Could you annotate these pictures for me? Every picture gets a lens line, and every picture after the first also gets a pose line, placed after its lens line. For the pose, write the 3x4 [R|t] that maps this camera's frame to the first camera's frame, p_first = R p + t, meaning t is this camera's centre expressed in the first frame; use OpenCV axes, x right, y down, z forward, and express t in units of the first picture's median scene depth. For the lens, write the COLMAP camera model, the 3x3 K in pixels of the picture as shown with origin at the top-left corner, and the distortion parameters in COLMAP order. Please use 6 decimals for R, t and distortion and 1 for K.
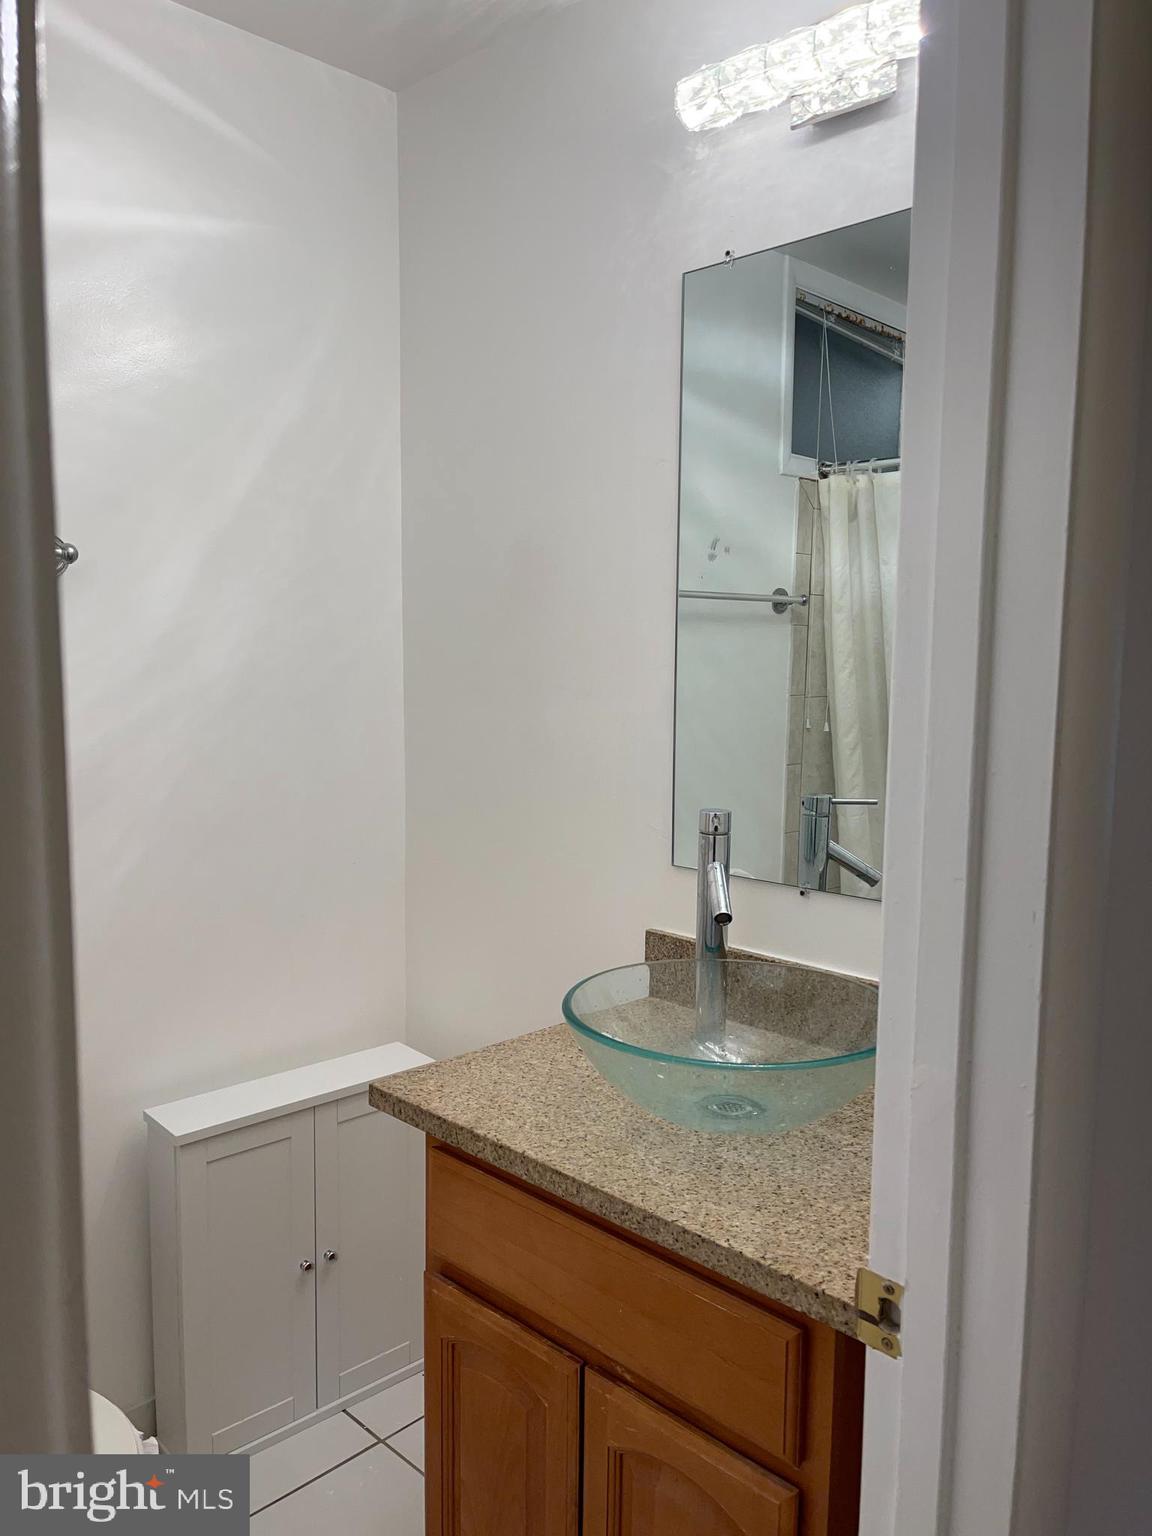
lens RADIAL K [[1166.7, 0, 566.8], [0, 1166.7, 778.1], [0, 0, 1]] dist [0.033871, -0.044144]
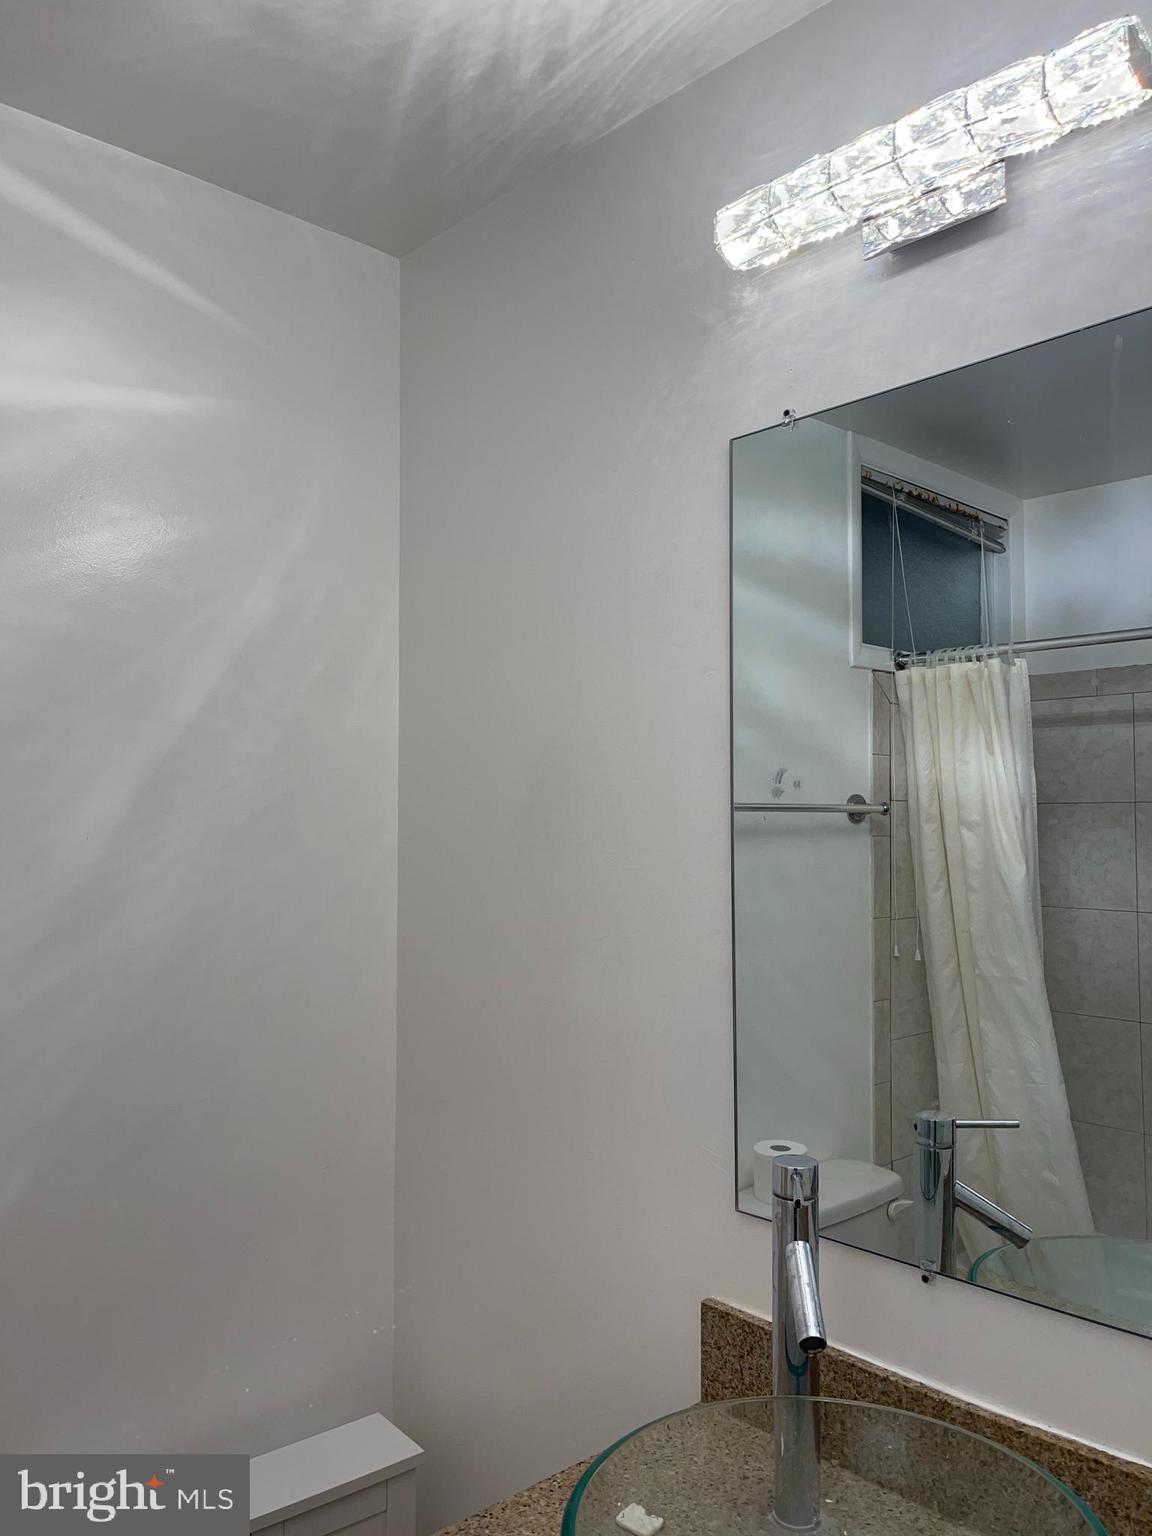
lens RADIAL K [[1166.7, 0, 576.7], [0, 1166.7, 761.6], [0, 0, 1]] dist [0.033871, -0.044144]
pose [[0.998910, -0.009836, -0.045622, 0.023261], [0.002398, 0.987065, -0.160300, -0.070045], [0.046609, 0.160016, 0.986013, 0.196669]]
